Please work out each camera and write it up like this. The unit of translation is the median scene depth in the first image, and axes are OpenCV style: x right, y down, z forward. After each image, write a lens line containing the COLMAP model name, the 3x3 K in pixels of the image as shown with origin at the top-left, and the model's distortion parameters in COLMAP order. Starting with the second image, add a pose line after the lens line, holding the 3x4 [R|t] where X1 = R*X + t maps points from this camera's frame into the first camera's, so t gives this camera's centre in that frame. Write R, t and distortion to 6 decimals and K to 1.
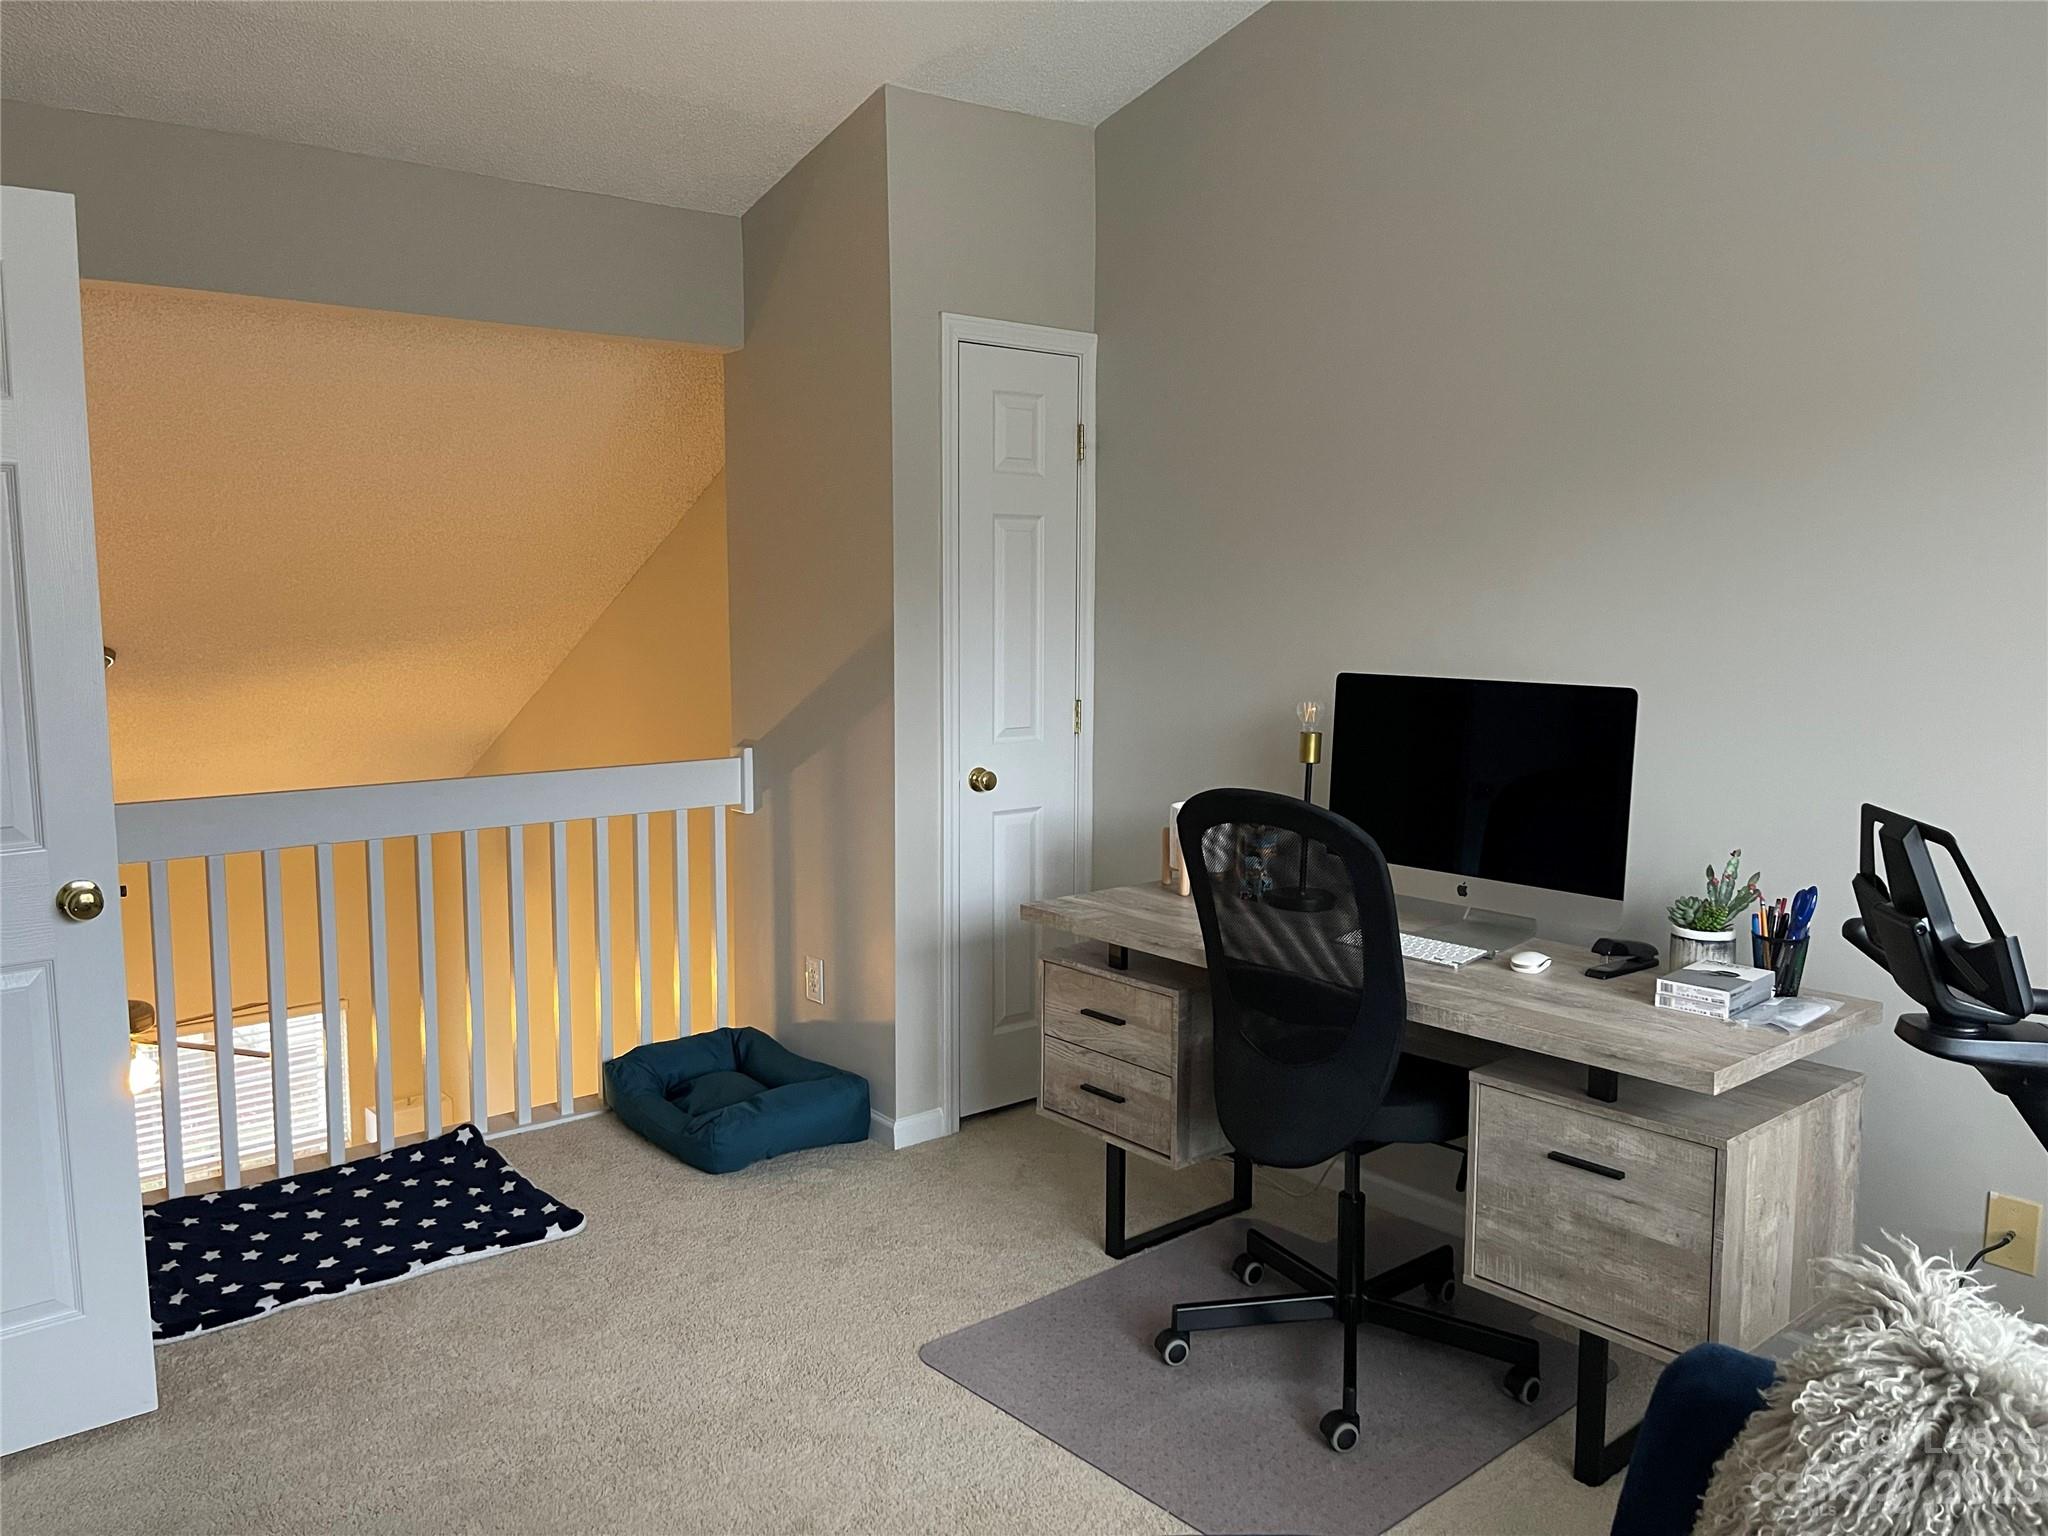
lens RADIAL K [[1561.5, 0, 1019.7], [0, 1561.5, 777.7], [0, 0, 1]] dist [0.081625, -0.126337]
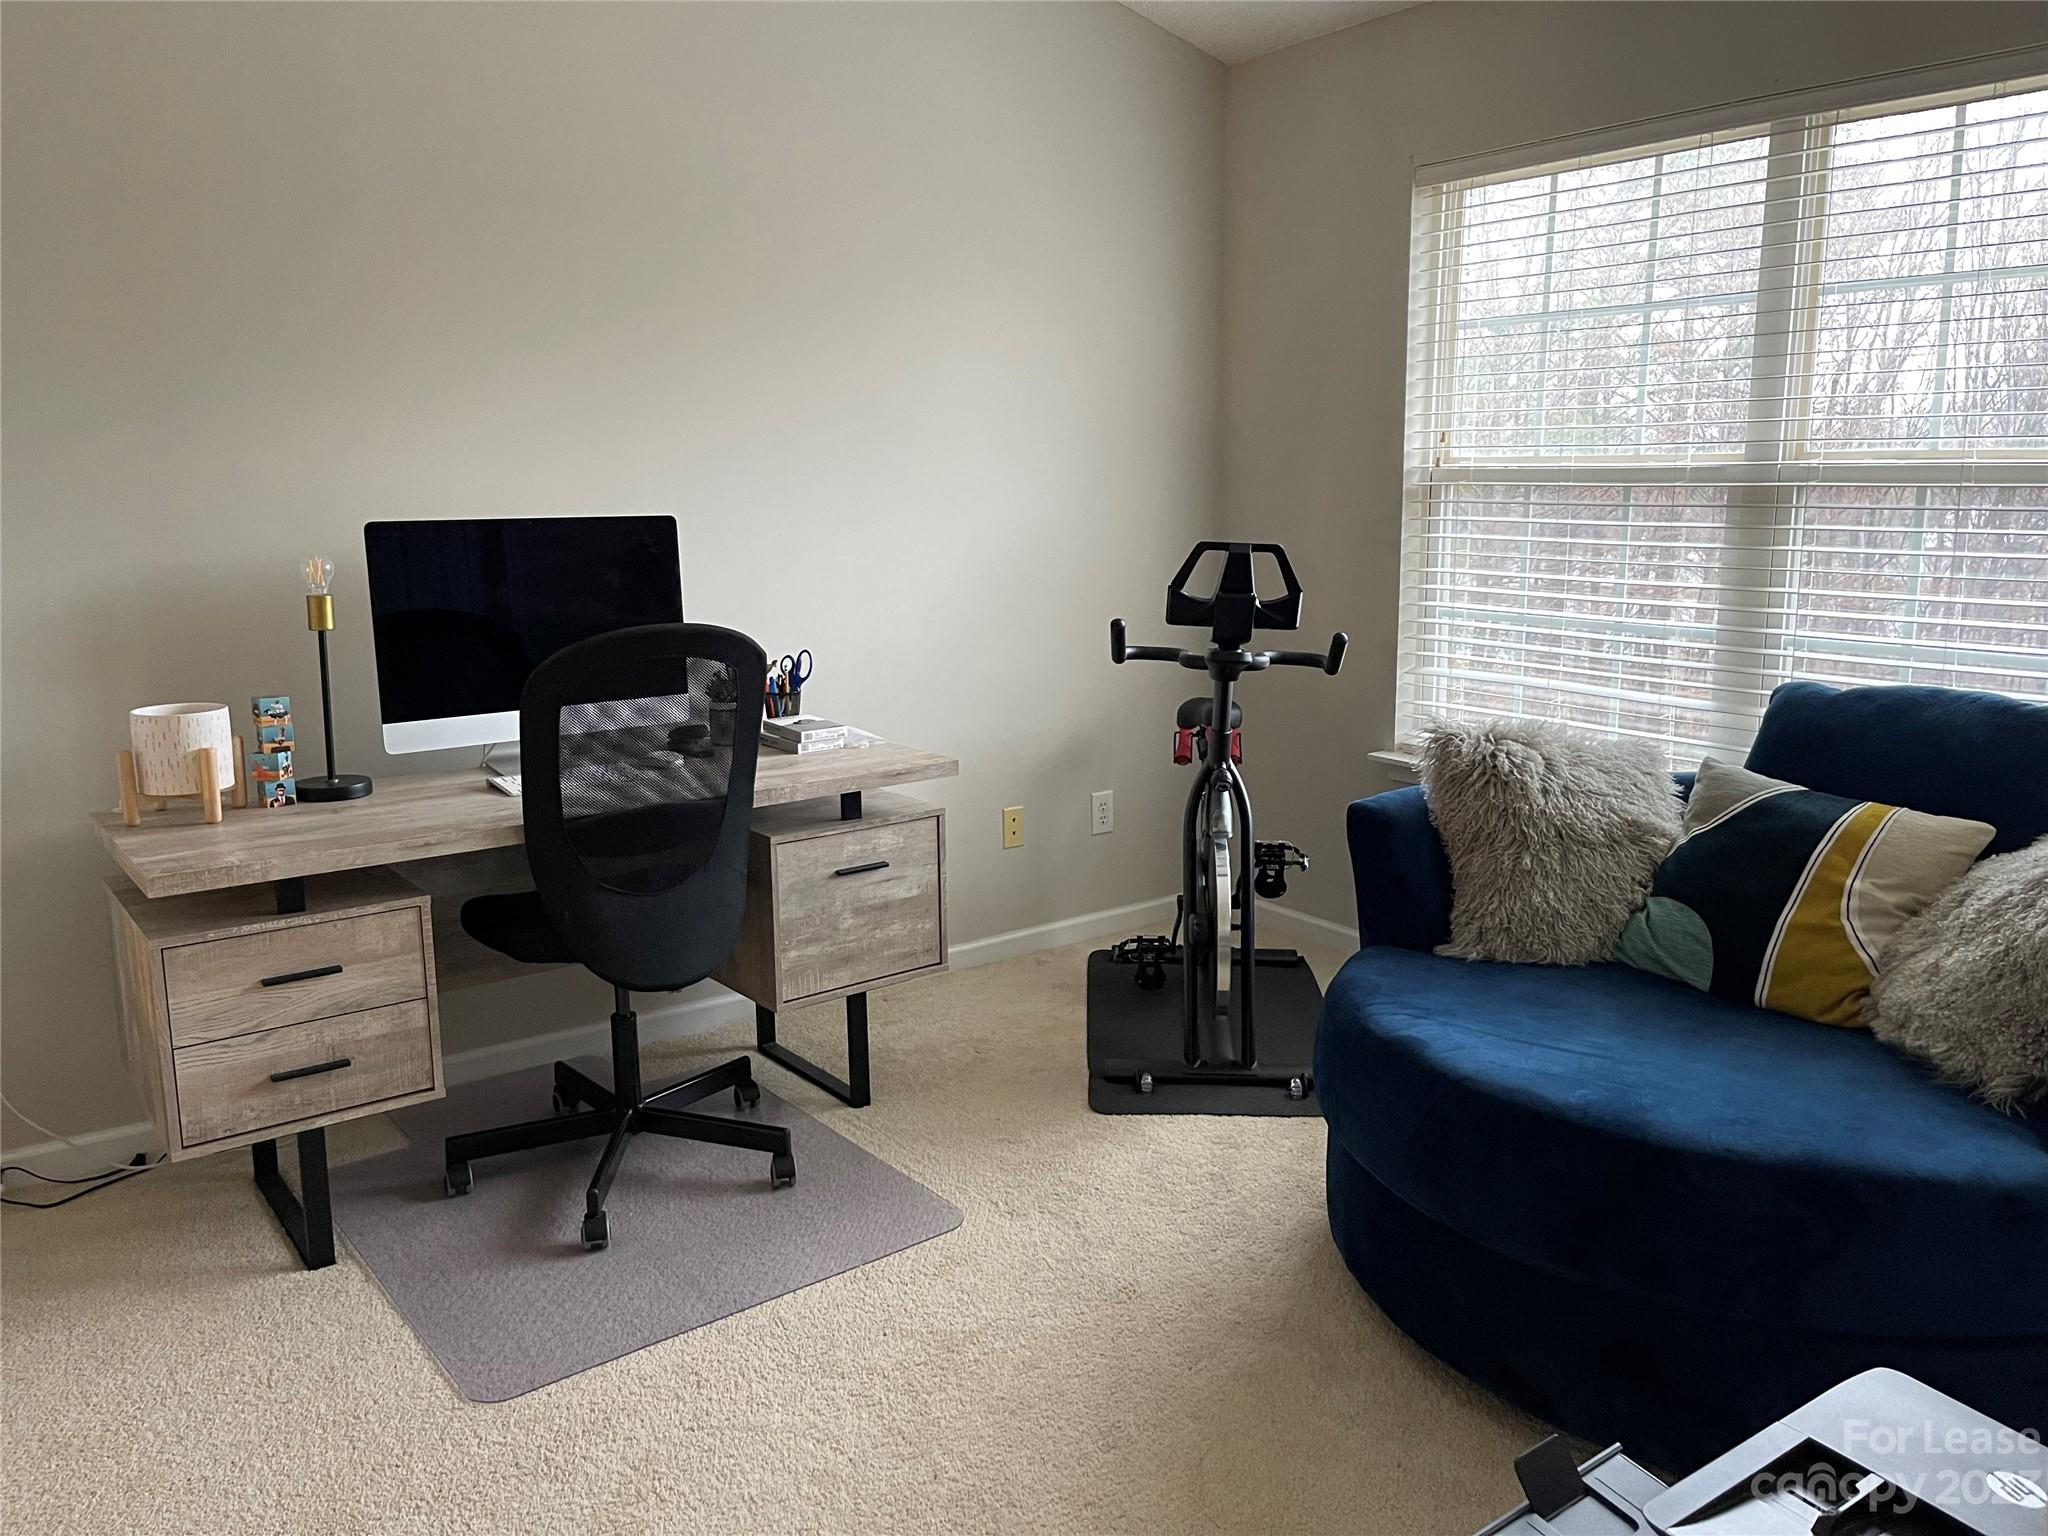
lens RADIAL K [[1561.5, 0, 1019.7], [0, 1561.5, 777.7], [0, 0, 1]] dist [0.081625, -0.126337]
pose [[0.050160, -0.201826, 0.978136, -0.708851], [0.130083, 0.972346, 0.193961, -0.052578], [-0.990234, 0.117509, 0.075027, 0.592811]]
